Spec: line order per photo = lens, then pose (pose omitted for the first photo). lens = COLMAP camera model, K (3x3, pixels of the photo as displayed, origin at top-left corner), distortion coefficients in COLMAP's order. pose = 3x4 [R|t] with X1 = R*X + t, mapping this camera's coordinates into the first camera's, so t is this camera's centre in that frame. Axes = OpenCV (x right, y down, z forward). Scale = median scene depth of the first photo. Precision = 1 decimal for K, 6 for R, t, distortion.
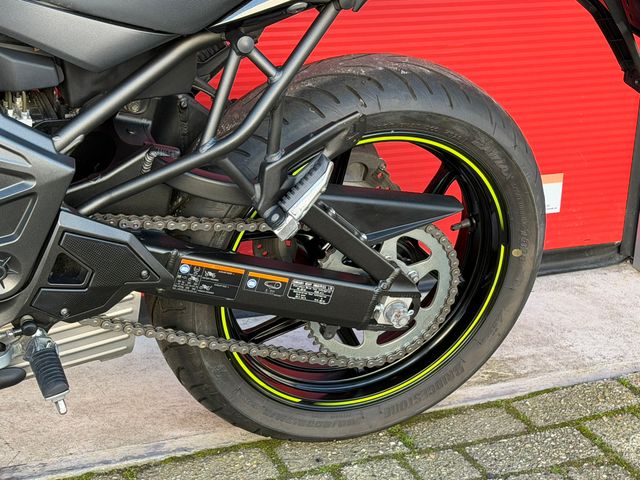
lens RADIAL K [[1379.0, 0, 319.9], [0, 1379.0, 242.9], [0, 0, 1]] dist [0.095226, 0.000000]
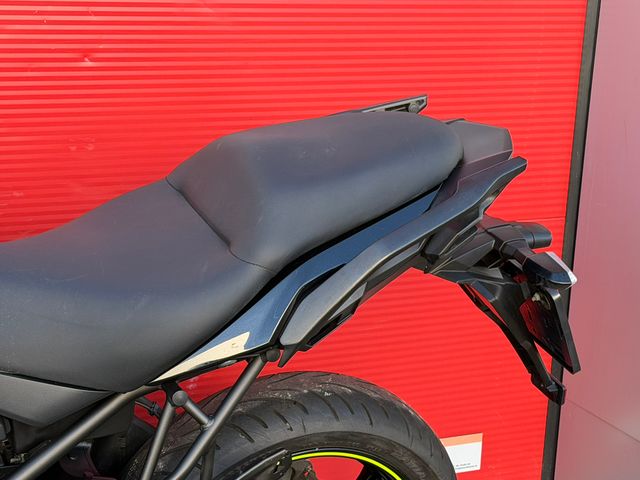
lens RADIAL K [[1379.0, 0, 320.3], [0, 1379.0, 240.4], [0, 0, 1]] dist [0.095226, 0.000000]
pose [[0.998922, -0.003154, 0.046310, 0.006031], [0.007944, 0.994586, -0.103611, -0.137509], [-0.045733, 0.103867, 0.993539, -0.092116]]
